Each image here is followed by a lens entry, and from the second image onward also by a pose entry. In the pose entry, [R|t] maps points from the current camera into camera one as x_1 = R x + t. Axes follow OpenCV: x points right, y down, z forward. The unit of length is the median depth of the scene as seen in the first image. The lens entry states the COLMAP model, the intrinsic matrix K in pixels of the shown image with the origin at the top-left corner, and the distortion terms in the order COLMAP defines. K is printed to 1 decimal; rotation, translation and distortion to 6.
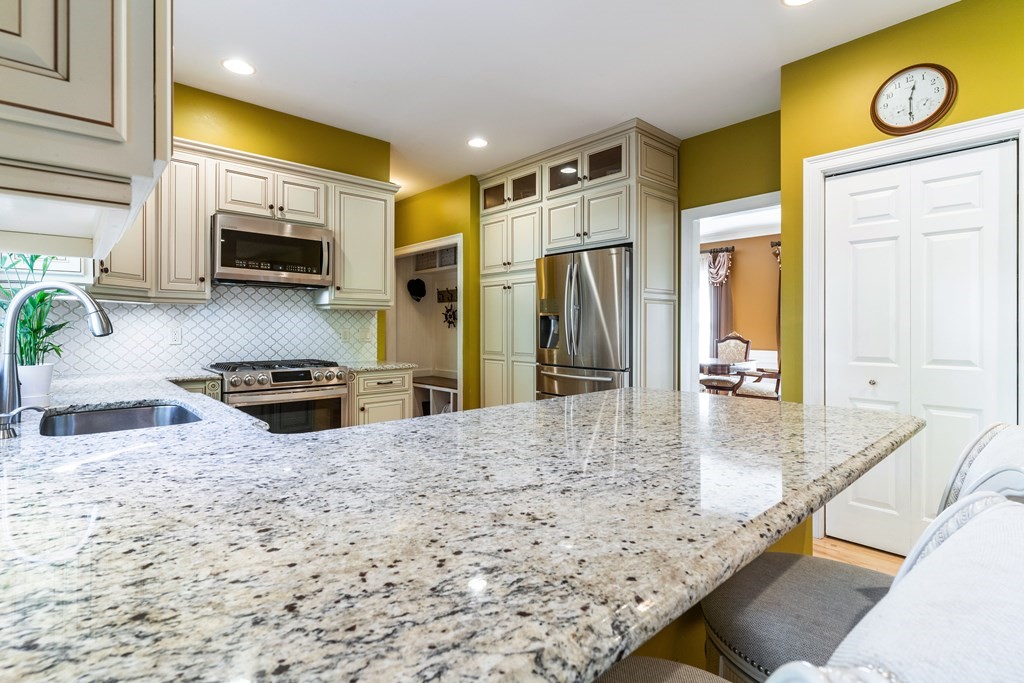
lens RADIAL K [[495.3, 0, 516.1], [0, 495.3, 328.0], [0, 0, 1]] dist [-0.000516, 0.001841]
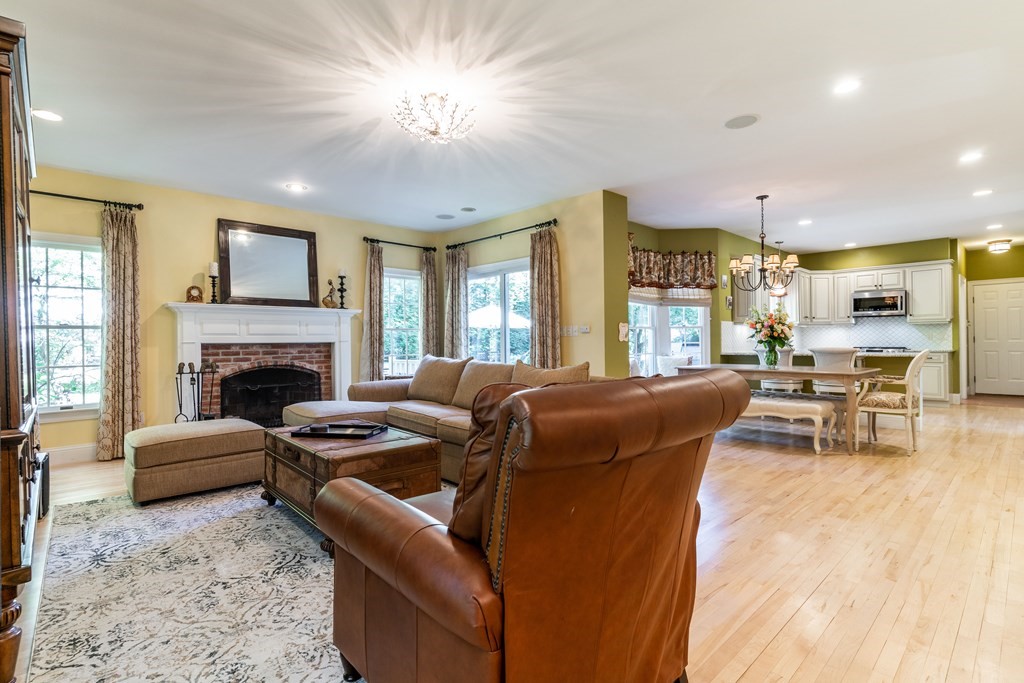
lens RADIAL K [[495.3, 0, 509.6], [0, 495.3, 339.3], [0, 0, 1]] dist [-0.000516, 0.001841]
pose [[0.021141, -0.005396, -0.999762, 1.929856], [0.007200, 0.999960, -0.005245, 0.028564], [0.999751, -0.007088, 0.021179, -0.899787]]
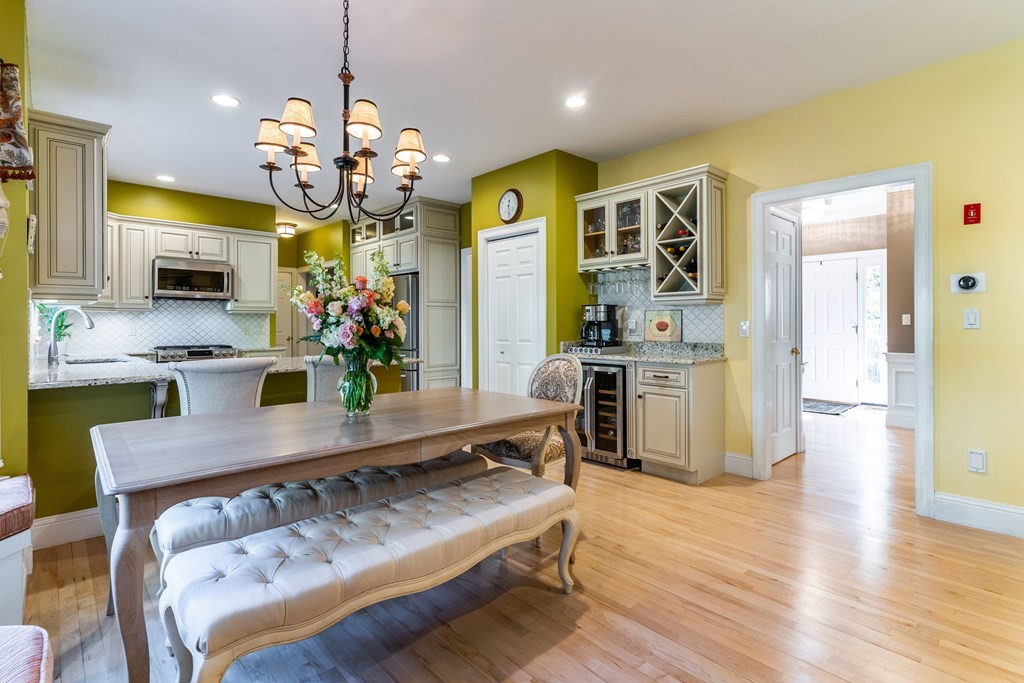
lens RADIAL K [[495.3, 0, 511.7], [0, 495.3, 322.6], [0, 0, 1]] dist [-0.000516, 0.001841]
pose [[0.999841, -0.005026, 0.017105, 0.534618], [0.005087, 0.999981, -0.003505, 0.002221], [-0.017087, 0.003592, 0.999848, -0.656952]]
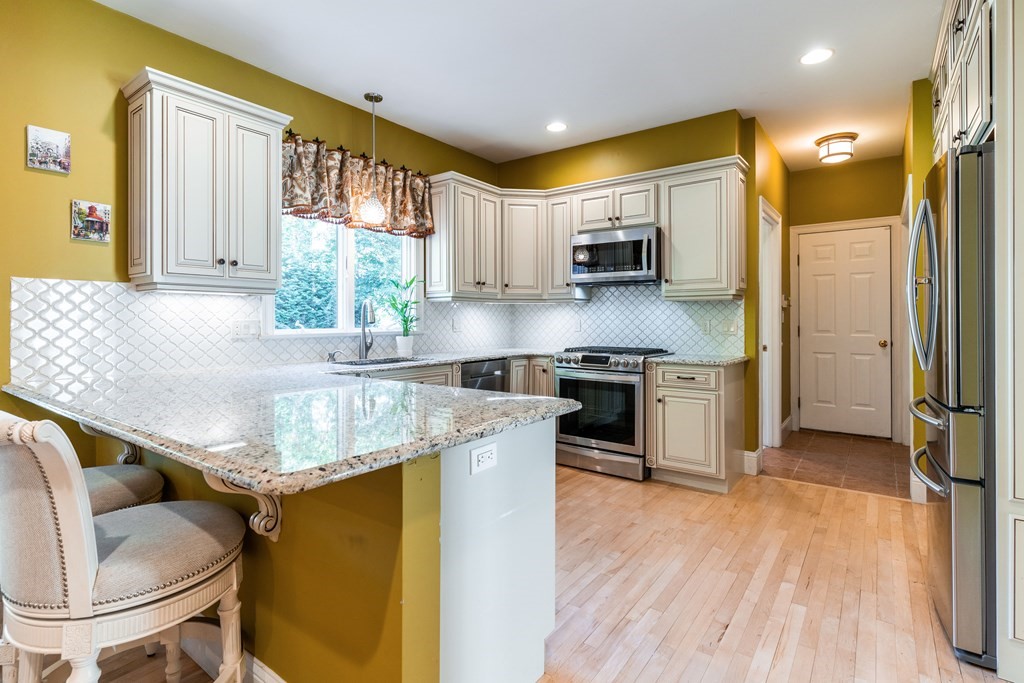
lens RADIAL K [[495.3, 0, 519.9], [0, 495.3, 318.5], [0, 0, 1]] dist [-0.000516, 0.001841]
pose [[0.201099, -0.003033, -0.979566, 0.616036], [-0.000723, 0.999994, -0.003244, 0.001348], [0.979571, 0.001361, 0.201096, 0.522361]]
